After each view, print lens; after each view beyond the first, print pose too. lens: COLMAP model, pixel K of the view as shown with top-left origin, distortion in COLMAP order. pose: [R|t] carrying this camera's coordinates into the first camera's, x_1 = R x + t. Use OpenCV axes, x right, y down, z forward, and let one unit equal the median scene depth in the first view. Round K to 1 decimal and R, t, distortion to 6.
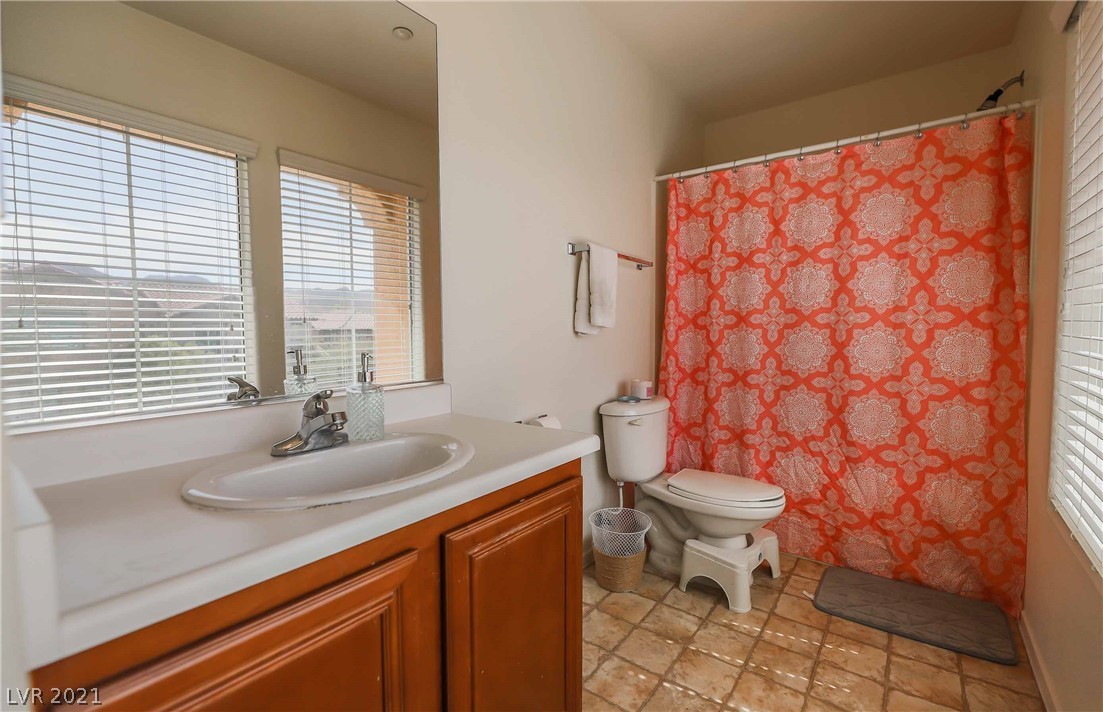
lens RADIAL K [[469.7, 0, 556.6], [0, 469.7, 351.2], [0, 0, 1]] dist [-0.002457, -0.001676]
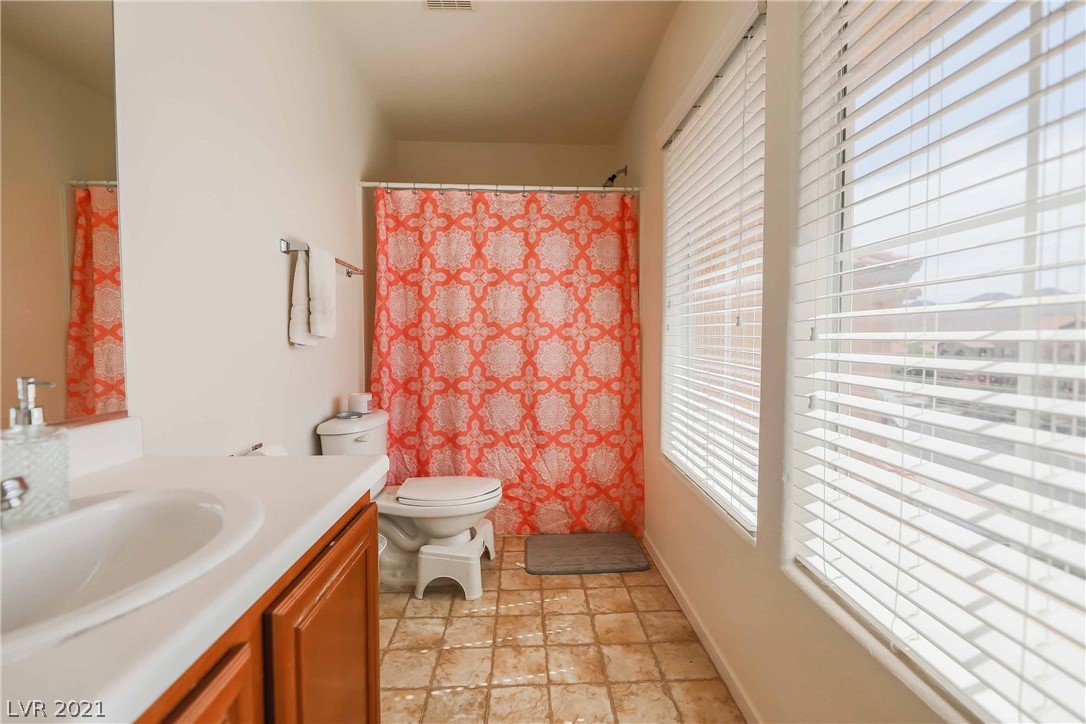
lens RADIAL K [[458.7, 0, 544.1], [0, 458.7, 356.9], [0, 0, 1]] dist [-0.002026, -0.001475]
pose [[0.776989, -0.019055, 0.629225, -0.130453], [0.024896, 0.999690, -0.000469, -0.003380], [-0.629021, 0.016029, 0.777223, 0.052402]]
